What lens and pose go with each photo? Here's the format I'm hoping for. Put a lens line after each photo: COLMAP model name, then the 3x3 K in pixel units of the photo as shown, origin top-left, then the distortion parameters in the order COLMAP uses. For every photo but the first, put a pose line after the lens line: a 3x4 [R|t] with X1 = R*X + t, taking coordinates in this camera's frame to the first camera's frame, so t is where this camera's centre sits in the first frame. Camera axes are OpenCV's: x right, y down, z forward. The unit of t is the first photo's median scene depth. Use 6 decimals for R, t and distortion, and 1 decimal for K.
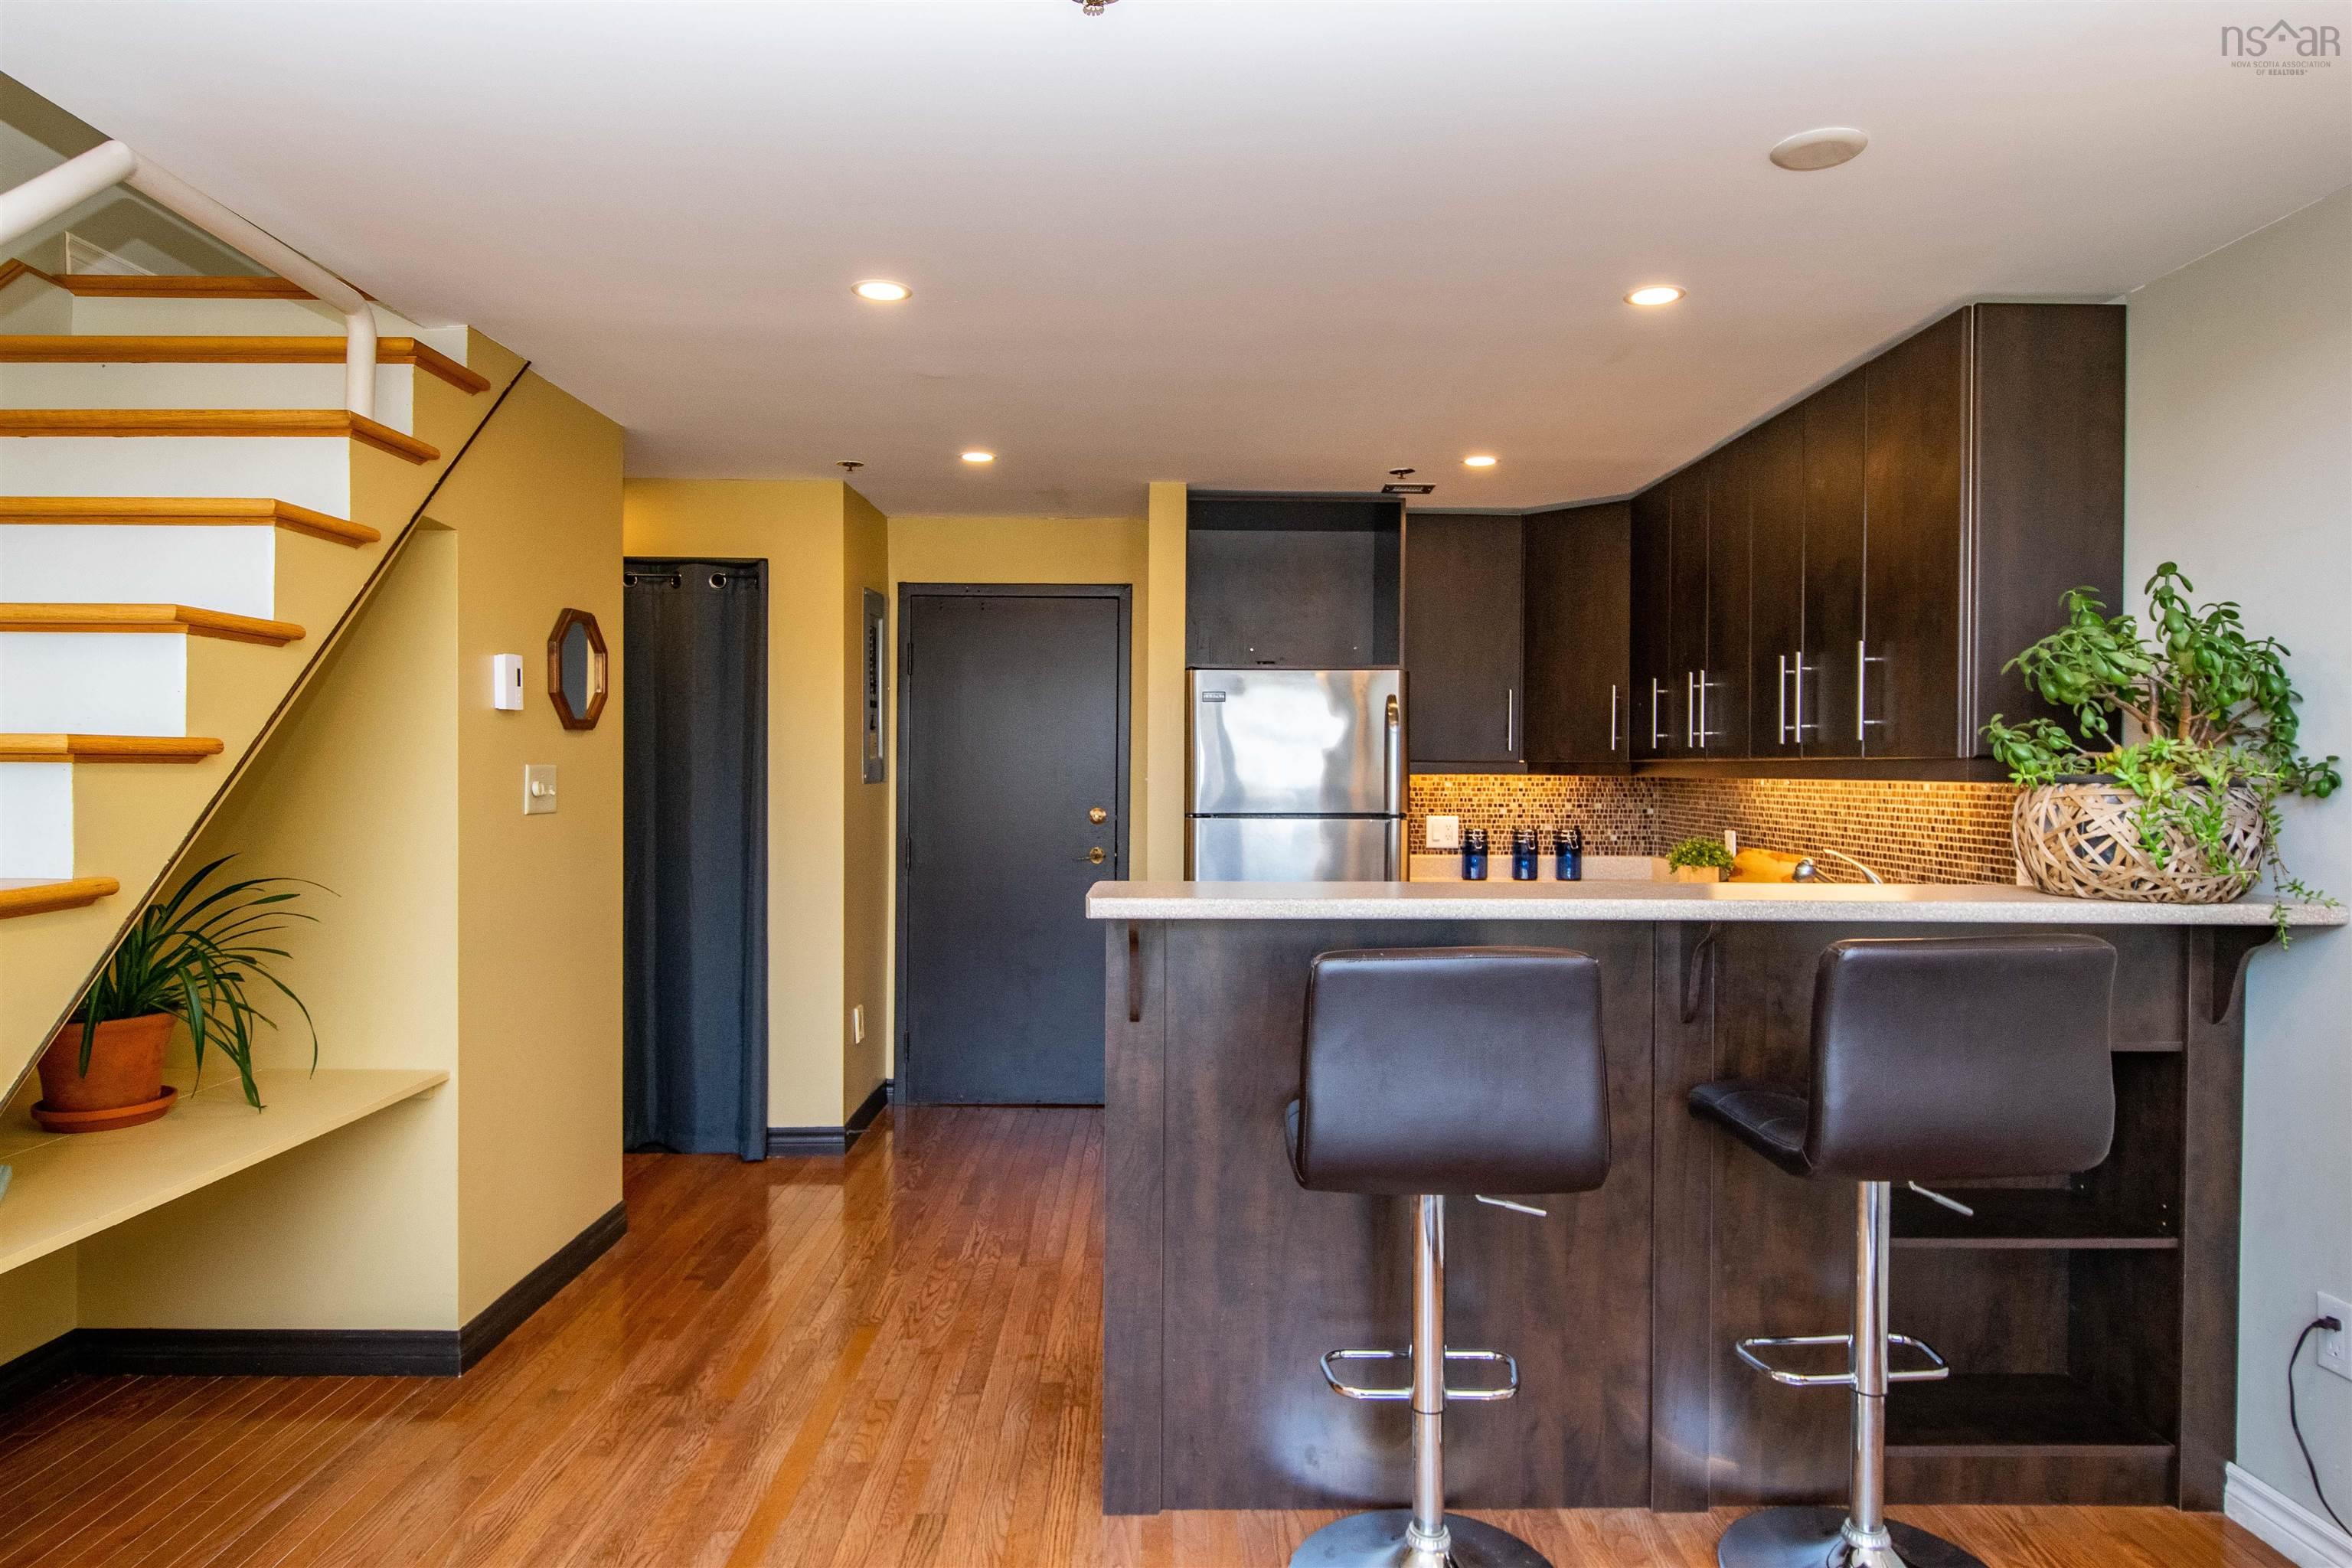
lens RADIAL K [[1377.4, 0, 1175.6], [0, 1377.4, 782.6], [0, 0, 1]] dist [-0.007420, -0.001075]
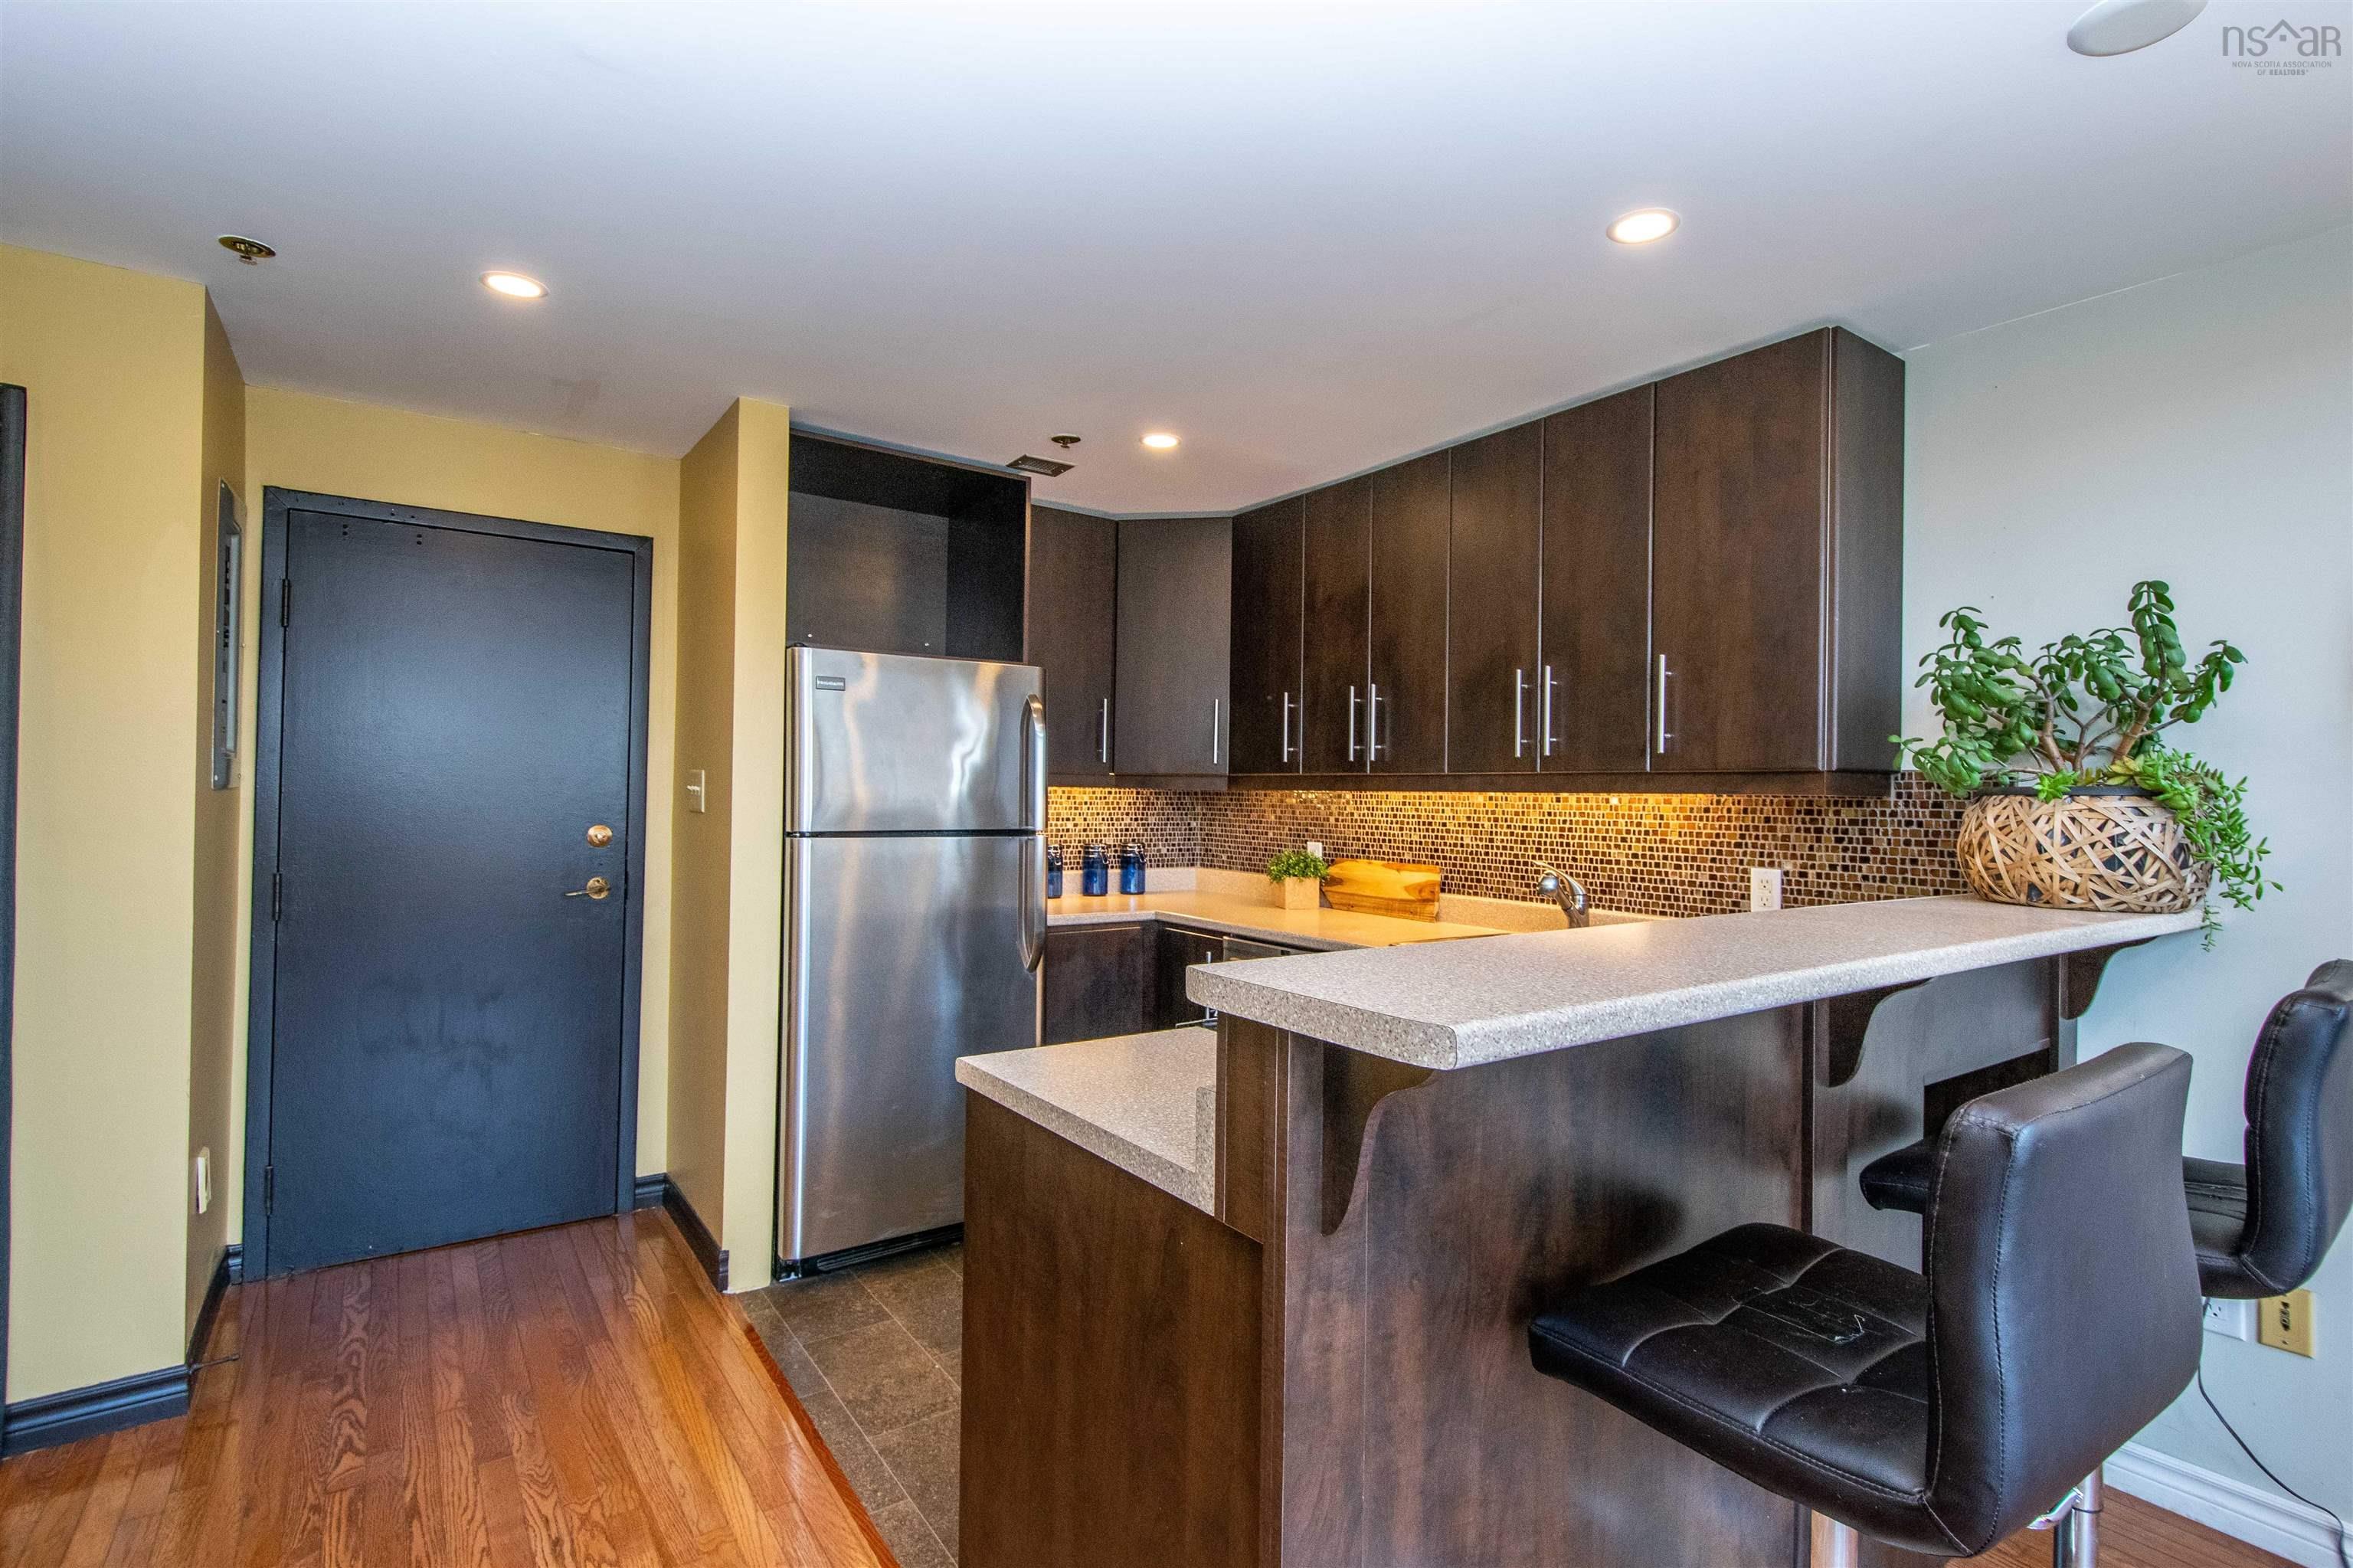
lens RADIAL K [[1110.0, 0, 1180.8], [0, 1110.0, 787.6], [0, 0, 1]] dist [0.000342, -0.001764]
pose [[0.816319, 0.011319, 0.577490, -0.187533], [-0.004903, 0.999908, -0.012668, 0.004666], [-0.577581, 0.007510, 0.816299, 0.396505]]
